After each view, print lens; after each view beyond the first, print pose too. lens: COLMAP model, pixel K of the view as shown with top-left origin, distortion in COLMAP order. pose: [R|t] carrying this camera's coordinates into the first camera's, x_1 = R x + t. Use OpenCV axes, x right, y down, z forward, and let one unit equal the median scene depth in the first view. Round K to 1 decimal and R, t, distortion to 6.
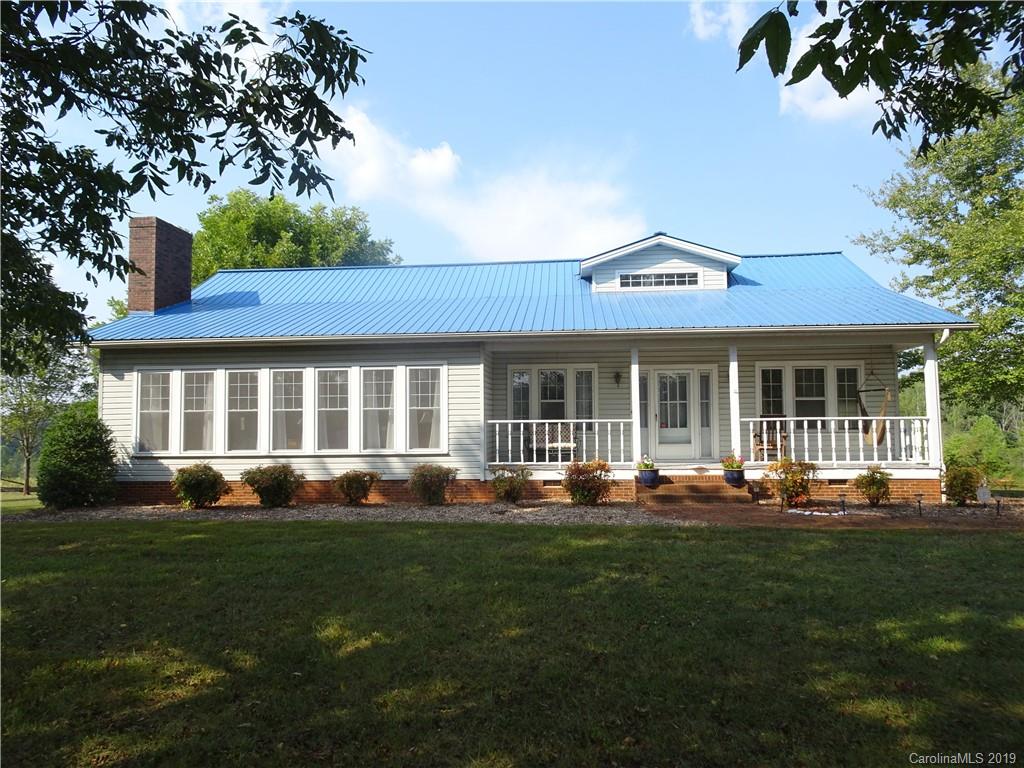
lens RADIAL K [[724.3, 0, 512.0], [0, 724.3, 384.0], [0, 0, 1]] dist [0.007634, -0.000703]
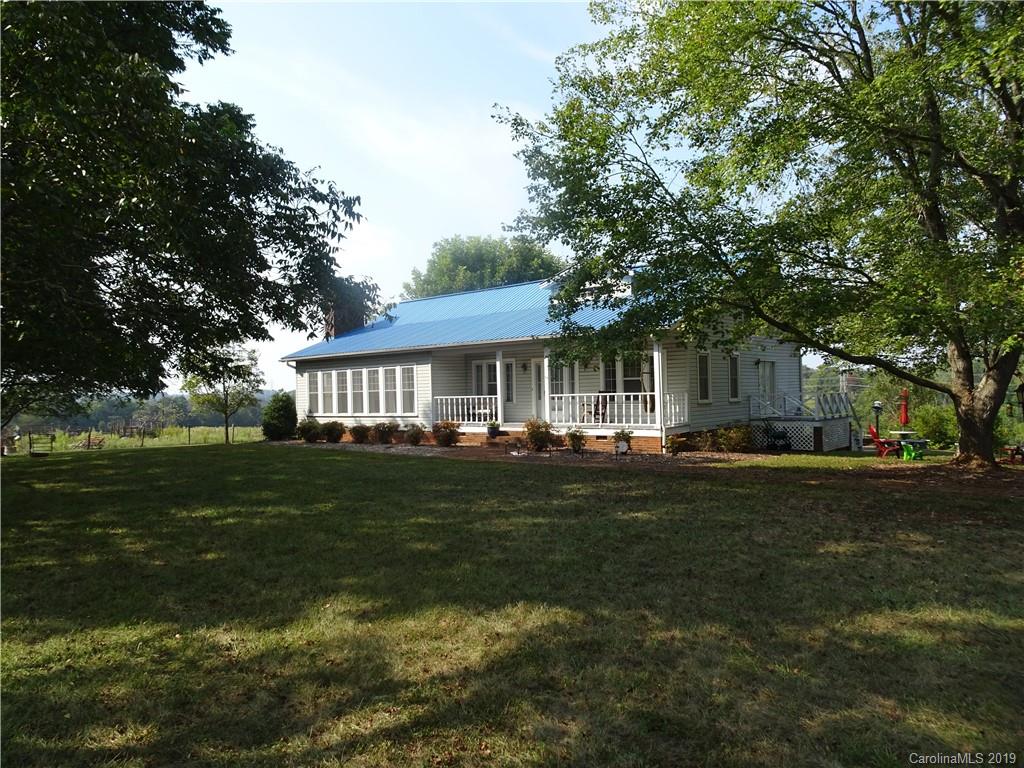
lens RADIAL K [[724.3, 0, 512.0], [0, 724.3, 384.0], [0, 0, 1]] dist [0.007634, -0.000703]
pose [[0.819504, -0.015809, -0.572855, 1.068057], [0.046254, 0.998183, 0.038621, -0.036220], [0.571204, -0.058147, 0.818746, -0.282371]]
